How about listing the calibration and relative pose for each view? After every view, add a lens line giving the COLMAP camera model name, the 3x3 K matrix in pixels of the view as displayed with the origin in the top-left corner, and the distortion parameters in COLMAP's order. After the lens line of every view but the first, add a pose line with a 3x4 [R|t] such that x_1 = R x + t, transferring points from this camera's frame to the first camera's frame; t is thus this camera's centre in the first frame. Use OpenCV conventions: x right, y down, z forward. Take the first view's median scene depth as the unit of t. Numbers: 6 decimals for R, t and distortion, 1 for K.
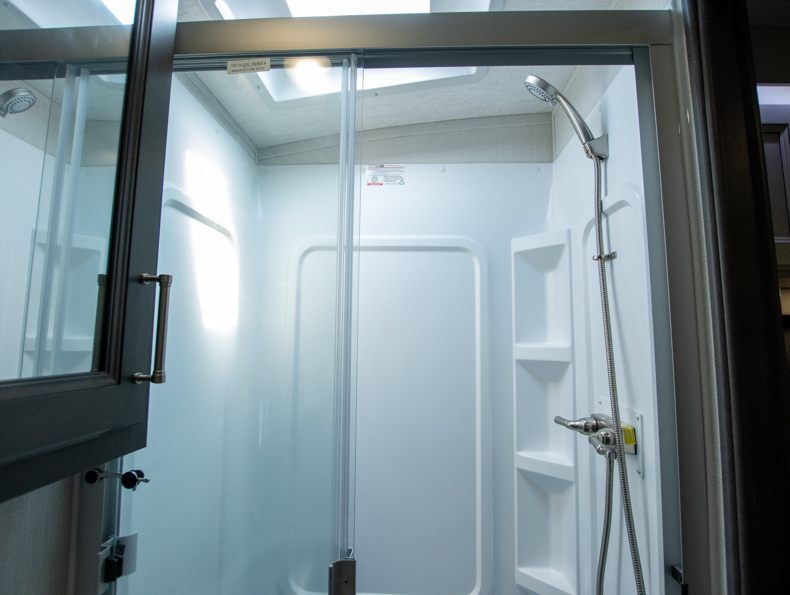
lens RADIAL K [[411.4, 0, 394.6], [0, 411.4, 297.1], [0, 0, 1]] dist [-0.035263, 0.003349]
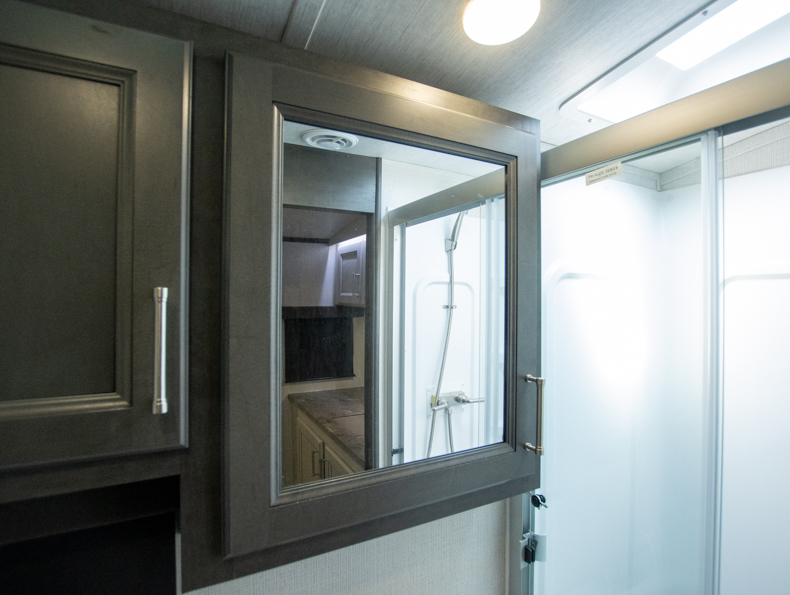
lens RADIAL K [[411.4, 0, 399.3], [0, 411.4, 297.4], [0, 0, 1]] dist [-0.035263, 0.003349]
pose [[0.531897, -0.011182, -0.846735, 0.299147], [0.085827, 0.995476, 0.040767, -0.352288], [0.842449, -0.094356, 0.530450, -0.093017]]
